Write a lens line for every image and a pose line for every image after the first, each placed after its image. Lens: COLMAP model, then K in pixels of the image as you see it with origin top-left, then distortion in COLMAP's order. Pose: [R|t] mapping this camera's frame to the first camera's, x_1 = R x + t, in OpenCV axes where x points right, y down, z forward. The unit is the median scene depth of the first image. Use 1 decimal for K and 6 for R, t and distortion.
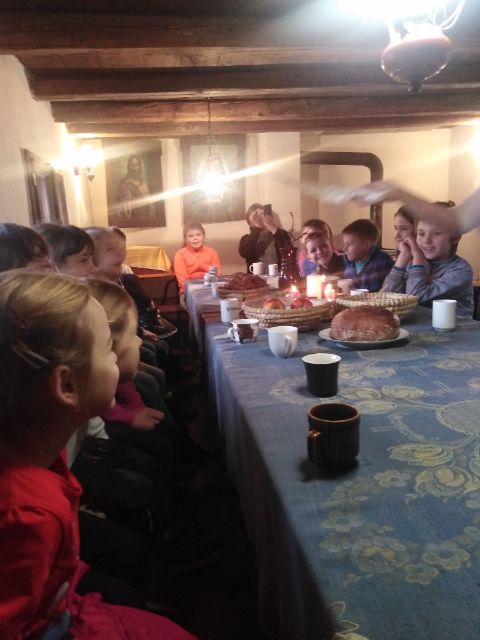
lens RADIAL K [[465.8, 0, 238.3], [0, 465.8, 315.7], [0, 0, 1]] dist [-0.014152, 0.013207]
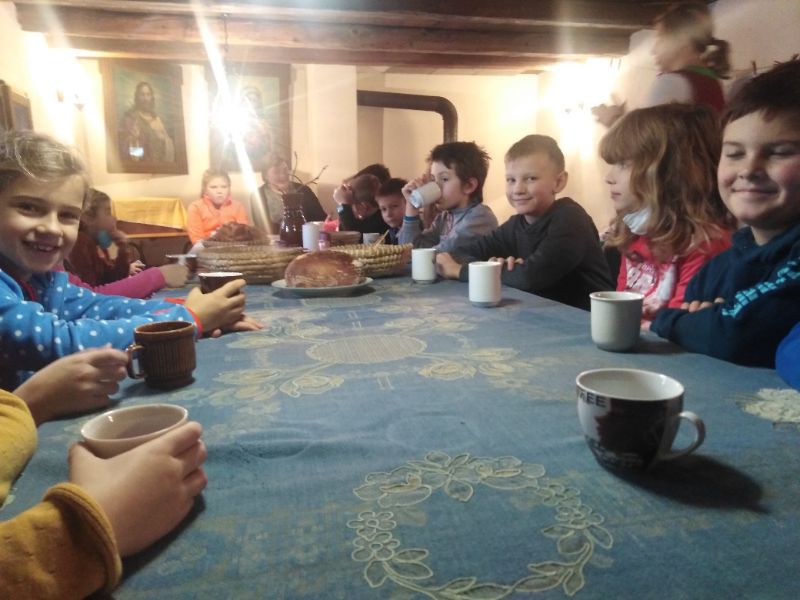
lens RADIAL K [[582.3, 0, 394.7], [0, 582.3, 290.2], [0, 0, 1]] dist [-0.014152, 0.013207]
pose [[0.991921, 0.015333, 0.125928, 0.250119], [-0.013166, 0.999751, -0.018024, 0.067311], [-0.126173, 0.016220, 0.991876, -0.093413]]
